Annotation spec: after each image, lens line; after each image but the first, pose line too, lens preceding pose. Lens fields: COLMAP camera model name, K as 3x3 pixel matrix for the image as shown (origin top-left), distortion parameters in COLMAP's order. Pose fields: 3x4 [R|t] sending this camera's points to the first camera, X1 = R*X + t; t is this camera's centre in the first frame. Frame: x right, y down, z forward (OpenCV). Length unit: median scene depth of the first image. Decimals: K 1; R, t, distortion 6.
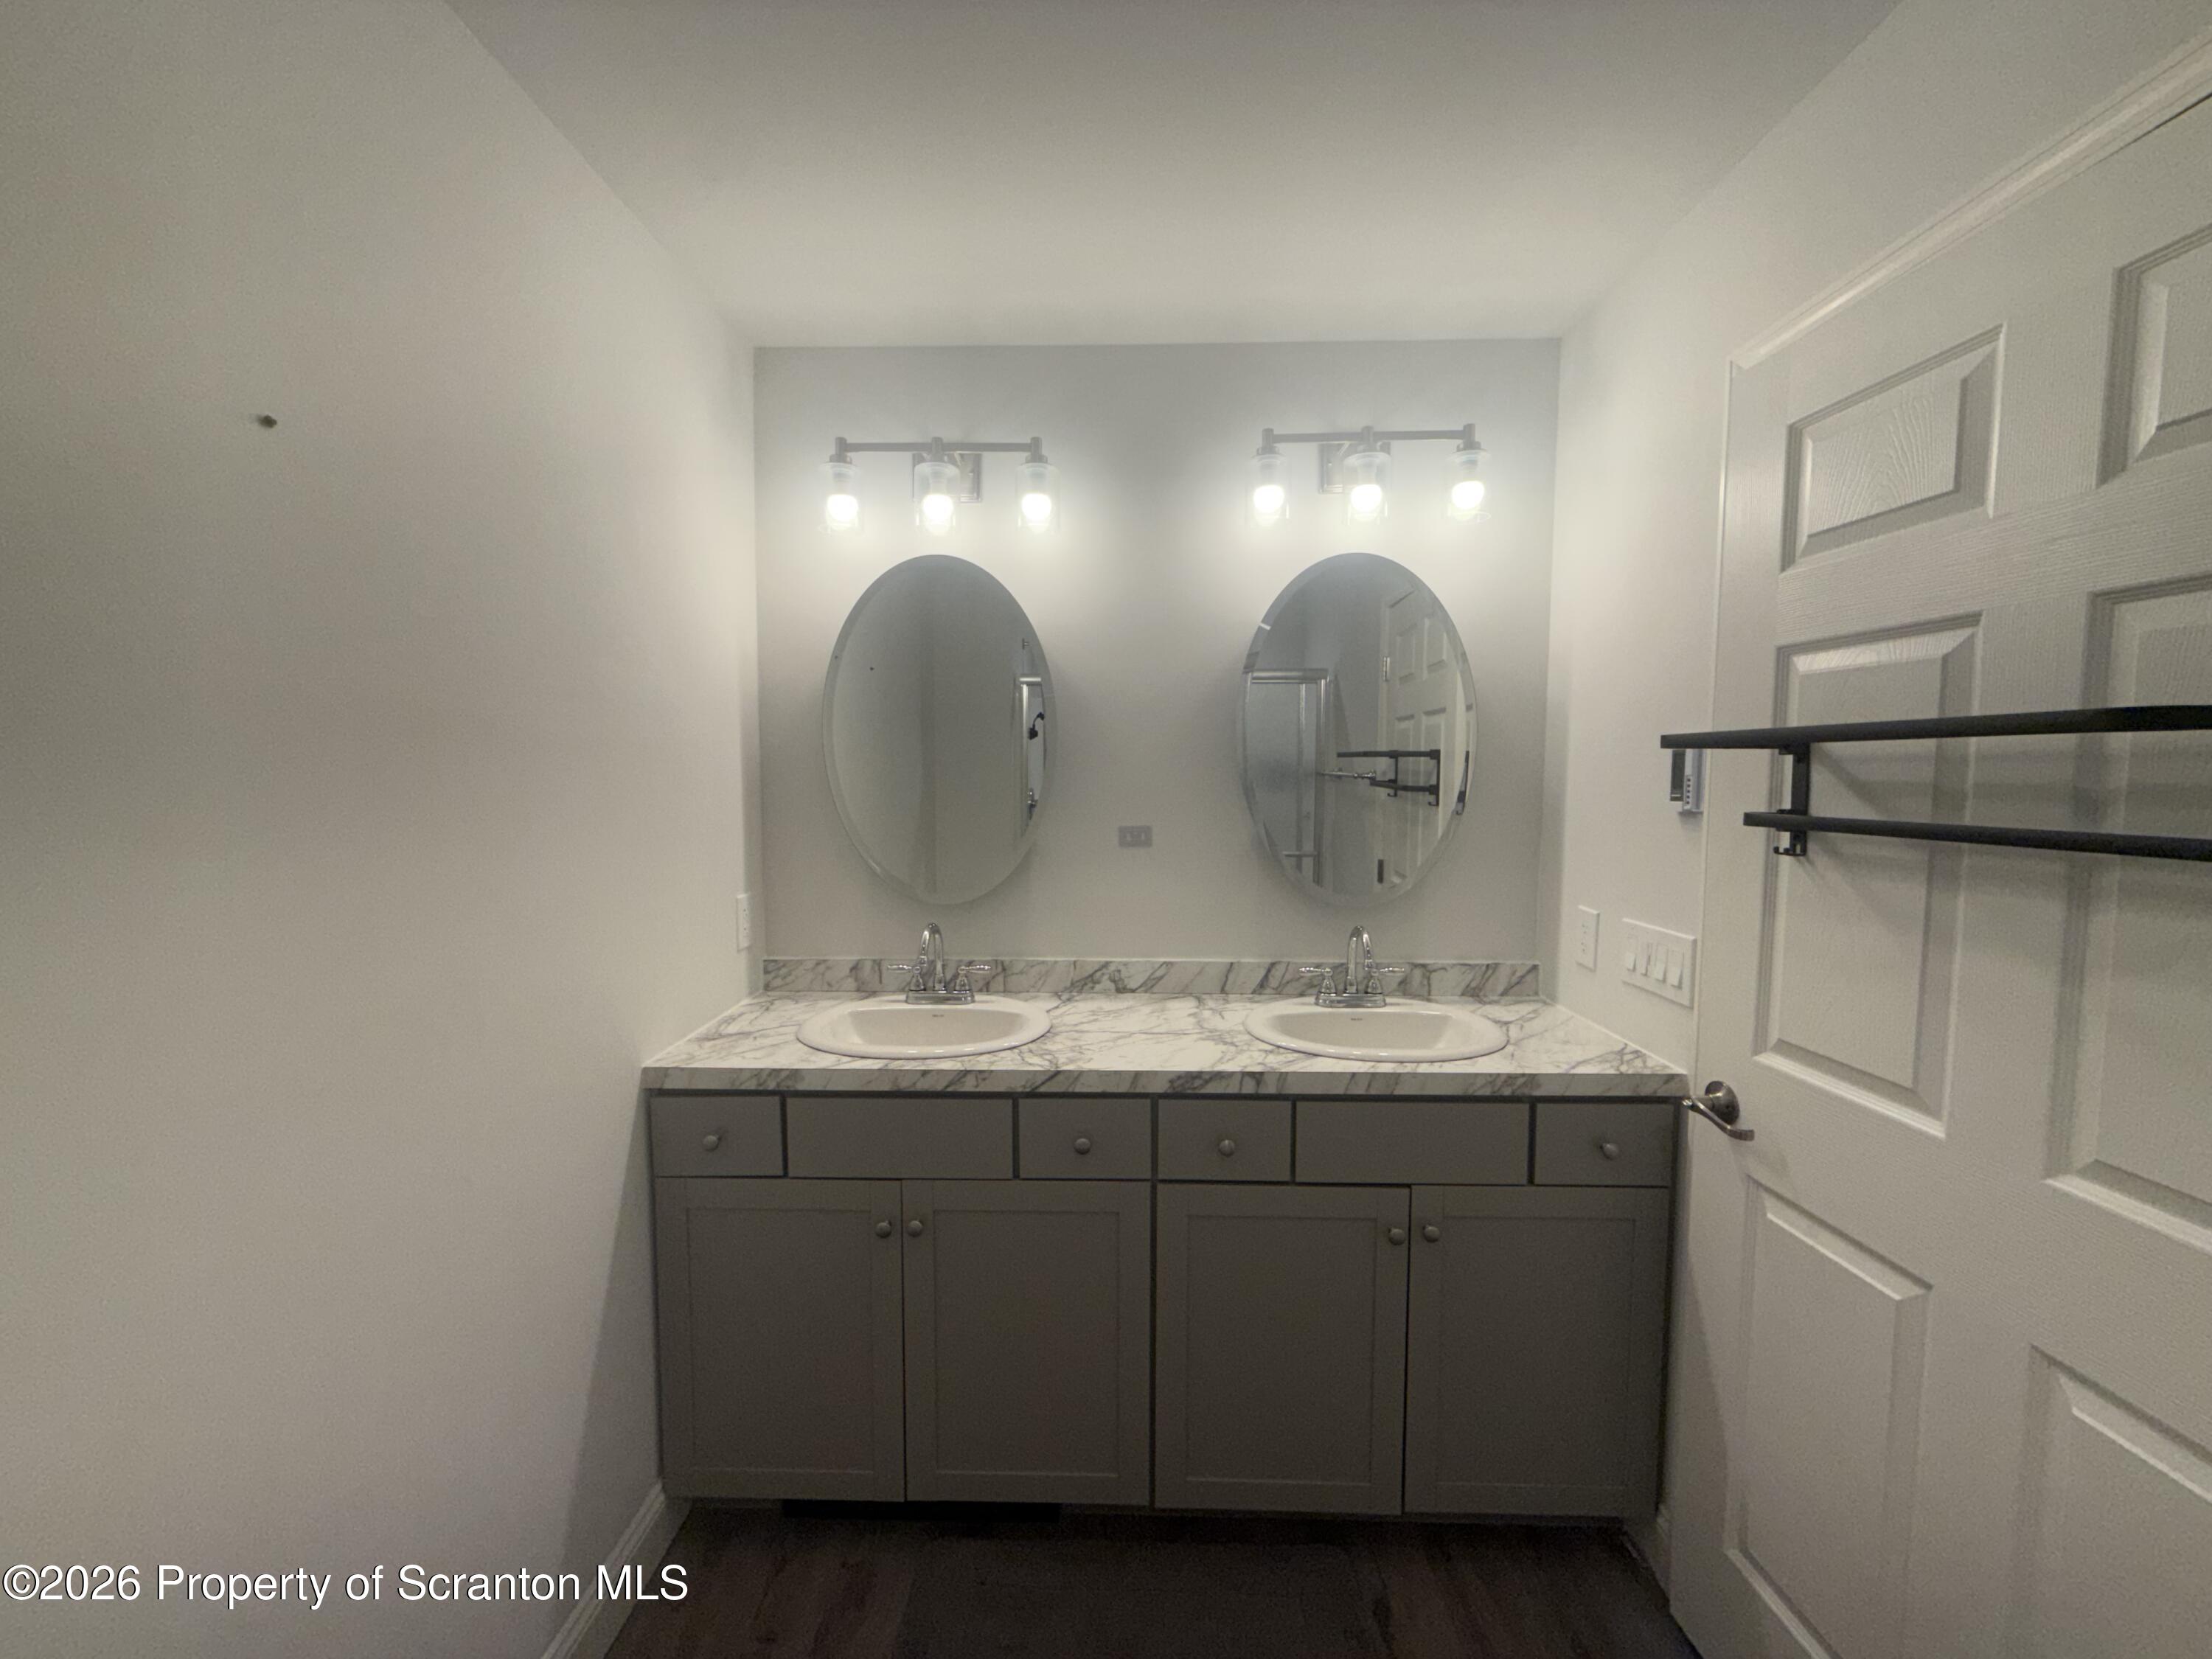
lens RADIAL K [[883.3, 0, 1114.3], [0, 883.3, 827.0], [0, 0, 1]] dist [-0.000304, -0.000014]
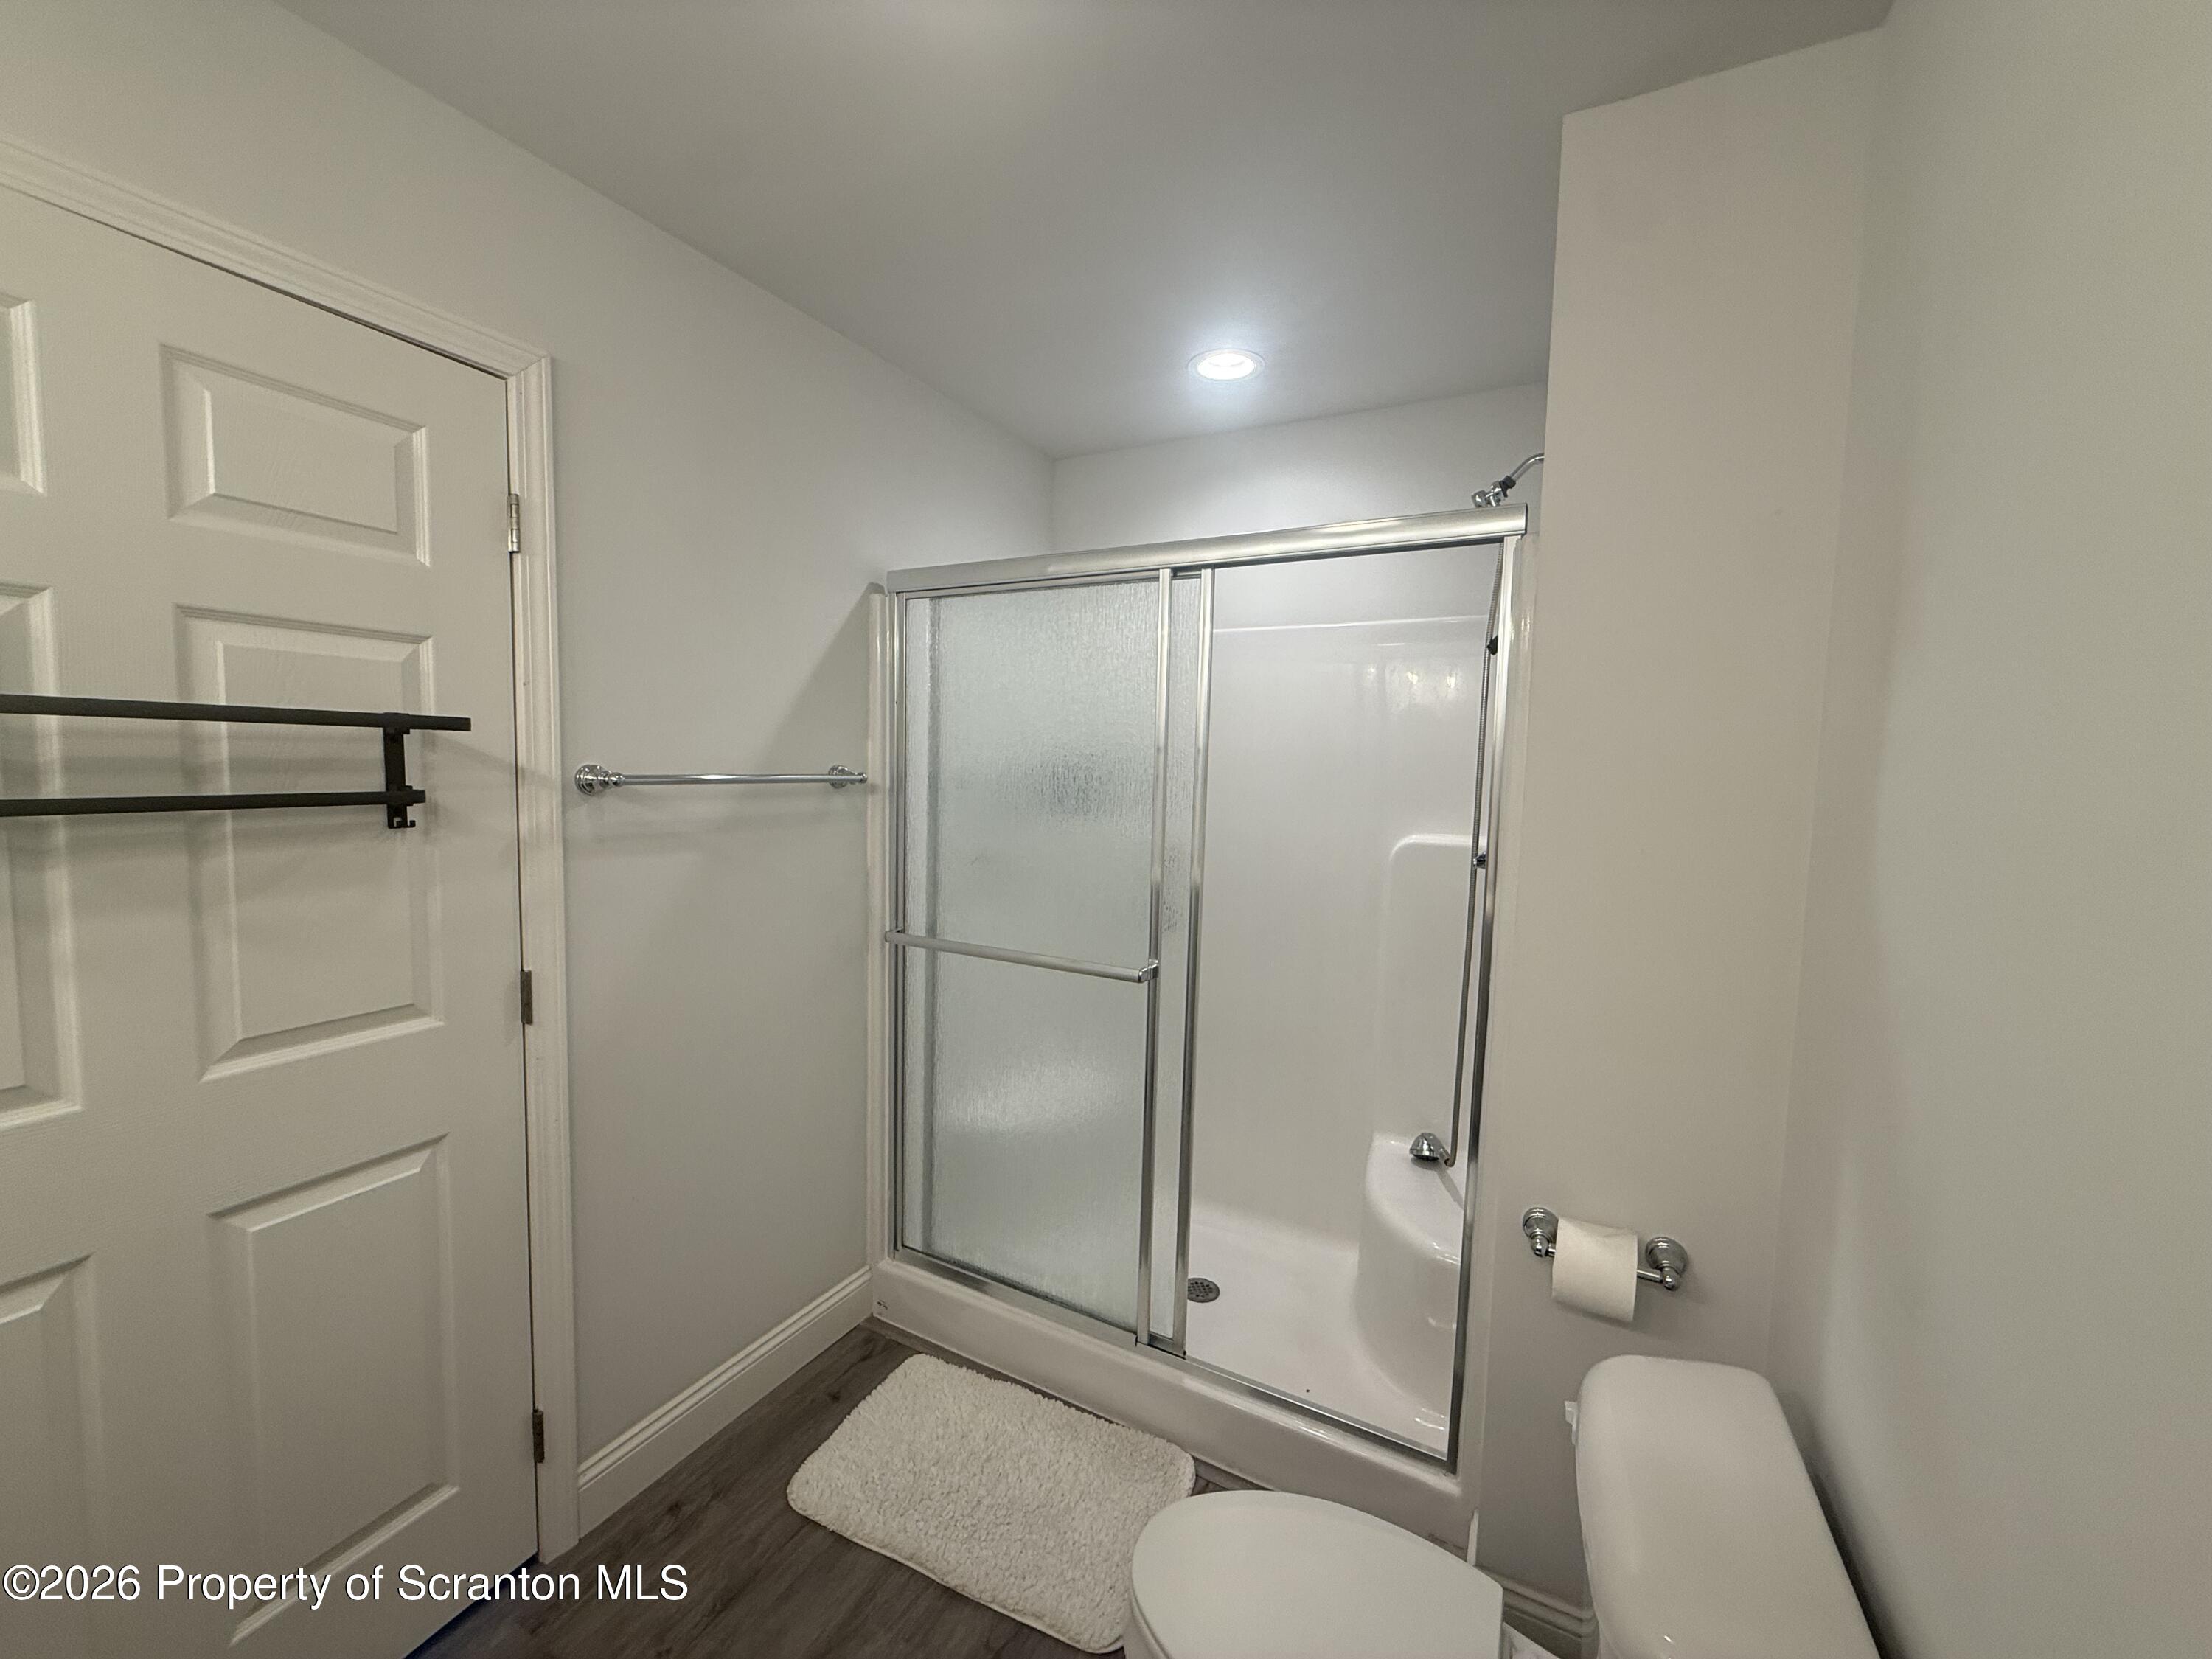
lens RADIAL K [[883.3, 0, 1101.2], [0, 883.3, 832.1], [0, 0, 1]] dist [-0.000304, -0.000014]
pose [[-0.887458, -0.055496, 0.457536, -0.622379], [0.005871, 0.991282, 0.131623, -0.100942], [-0.460852, 0.119496, -0.879395, 1.507836]]
